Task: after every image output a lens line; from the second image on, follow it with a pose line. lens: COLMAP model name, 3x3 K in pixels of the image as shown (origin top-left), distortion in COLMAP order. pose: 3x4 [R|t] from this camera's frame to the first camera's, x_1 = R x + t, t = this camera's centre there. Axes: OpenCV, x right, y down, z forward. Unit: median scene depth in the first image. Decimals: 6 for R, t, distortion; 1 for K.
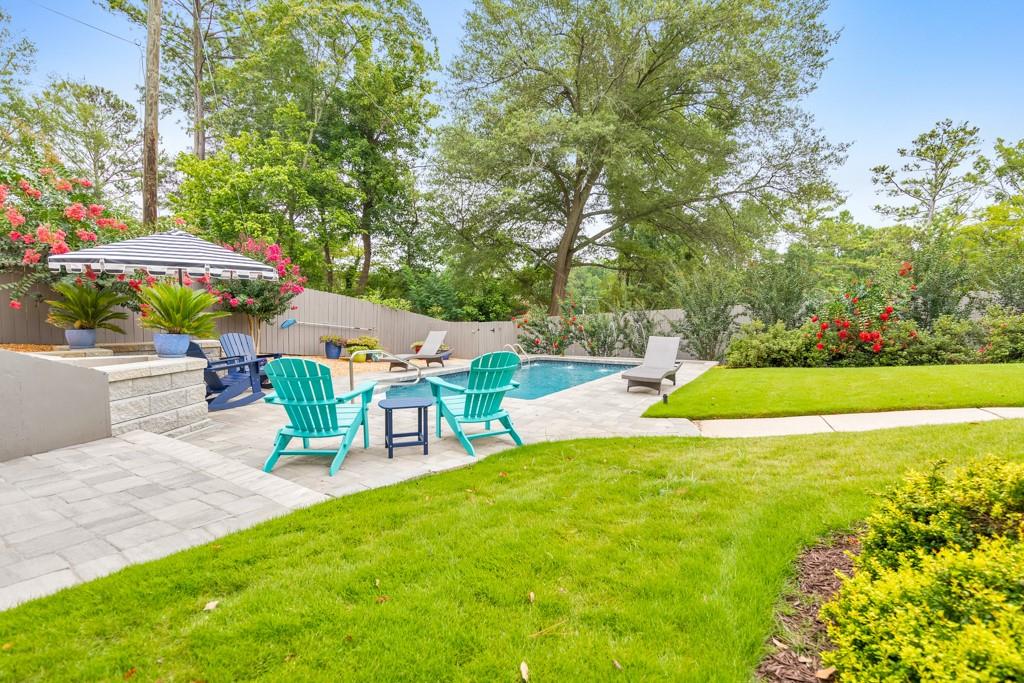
lens RADIAL K [[458.9, 0, 507.6], [0, 458.9, 350.4], [0, 0, 1]] dist [-0.000734, 0.000159]
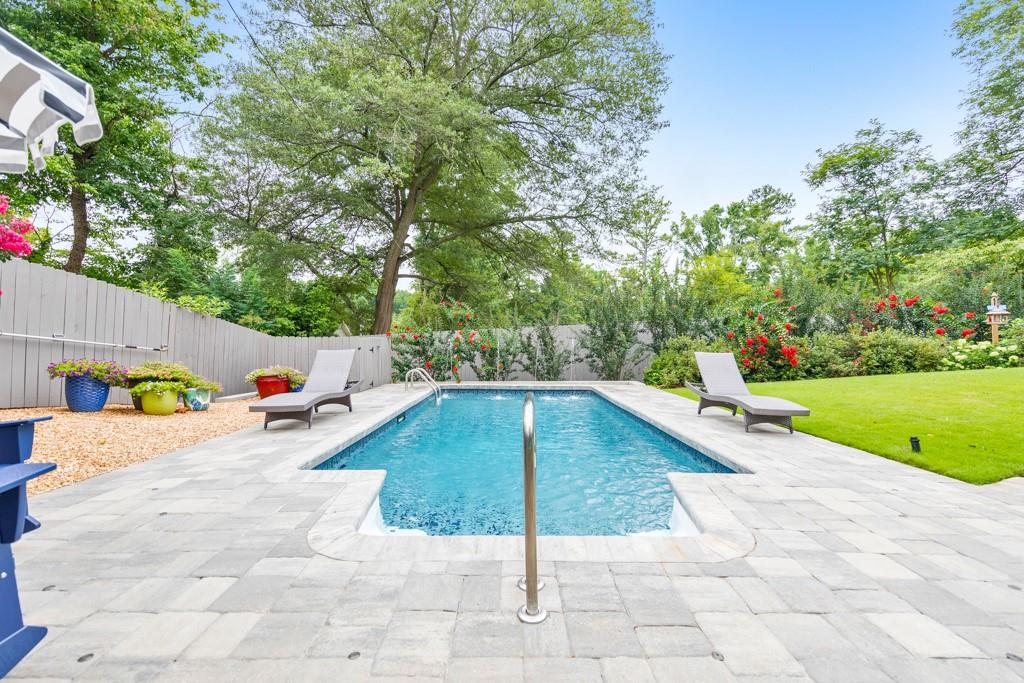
lens RADIAL K [[449.3, 0, 512.7], [0, 449.3, 345.1], [0, 0, 1]] dist [0.002202, 0.000255]
pose [[0.856301, -0.001355, 0.516476, -0.123622], [0.032619, 0.998142, -0.051462, -0.005618], [-0.515446, 0.060914, 0.854754, 0.194733]]
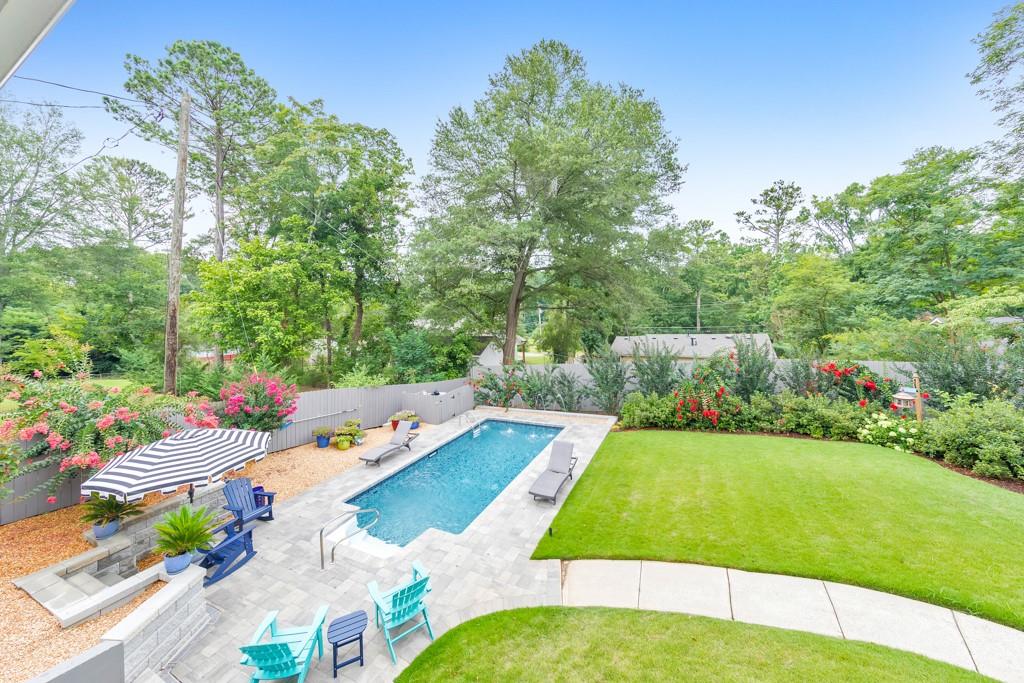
lens RADIAL K [[364.2, 0, 519.8], [0, 364.2, 300.6], [0, 0, 1]] dist [0.001183, 0.000151]
pose [[0.994843, -0.041822, 0.092405, 0.045970], [0.048904, 0.995927, -0.075749, -0.142788], [-0.088860, 0.079877, 0.992836, -0.050429]]
